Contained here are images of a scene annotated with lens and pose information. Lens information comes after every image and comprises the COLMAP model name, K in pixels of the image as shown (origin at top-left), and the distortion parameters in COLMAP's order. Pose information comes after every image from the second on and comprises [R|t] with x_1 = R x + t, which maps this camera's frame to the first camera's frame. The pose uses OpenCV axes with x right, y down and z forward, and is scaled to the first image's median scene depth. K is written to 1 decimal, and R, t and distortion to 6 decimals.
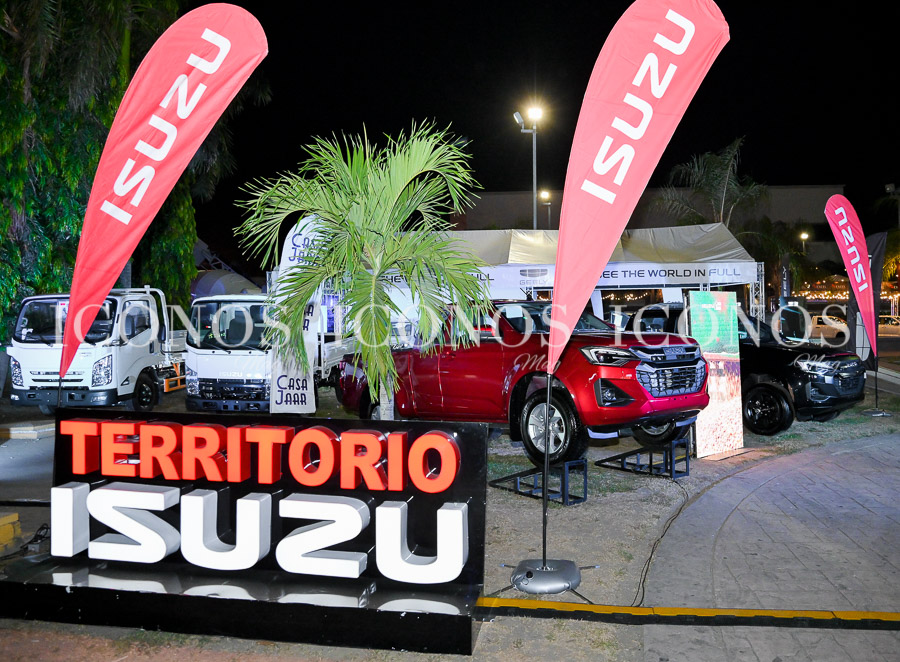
lens RADIAL K [[816.2, 0, 454.4], [0, 816.2, 331.7], [0, 0, 1]] dist [-0.014224, 0.000000]
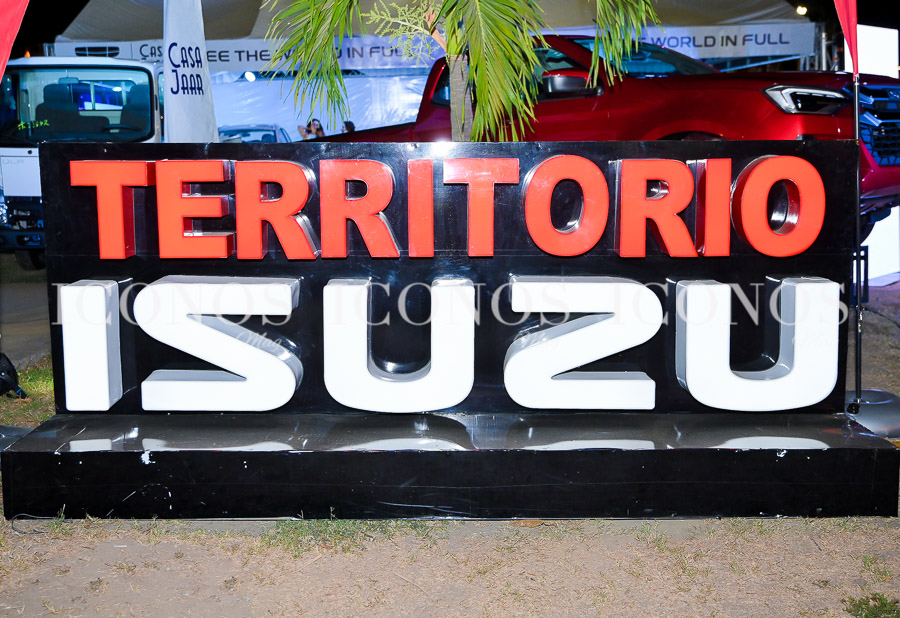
lens RADIAL K [[1237.2, 0, 447.8], [0, 1237.2, 308.3], [0, 0, 1]] dist [0.050684, 0.000000]
pose [[0.988212, -0.039274, 0.147969, -0.372779], [0.022961, 0.993624, 0.110382, 0.124266], [-0.151361, -0.105683, 0.982813, 0.158396]]
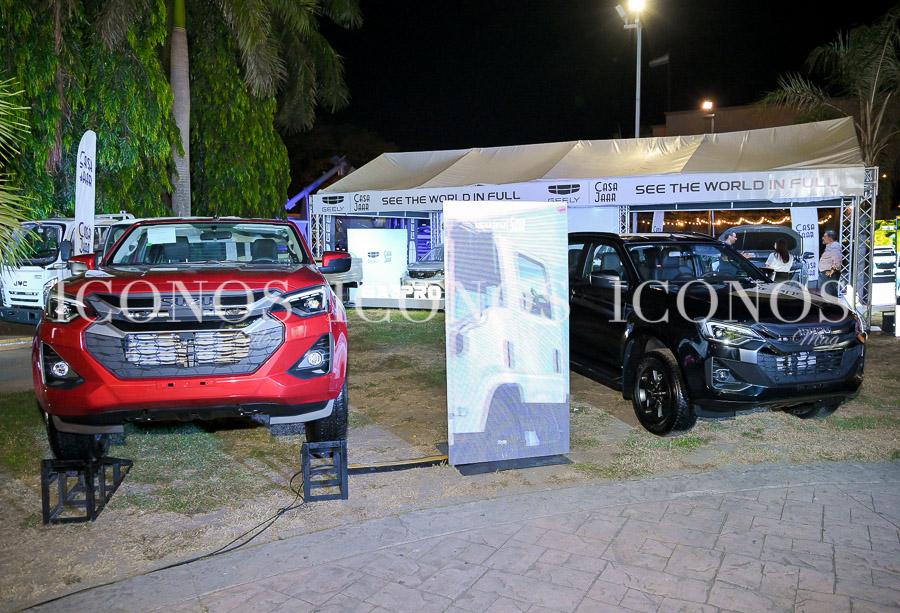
lens RADIAL K [[705.9, 0, 447.3], [0, 705.9, 301.3], [0, 0, 1]] dist [-0.047676, 0.015245]
pose [[0.903129, 0.041045, -0.427402, 1.487869], [-0.011797, 0.997417, 0.070858, -0.038594], [0.429206, -0.058952, 0.901280, 1.443792]]
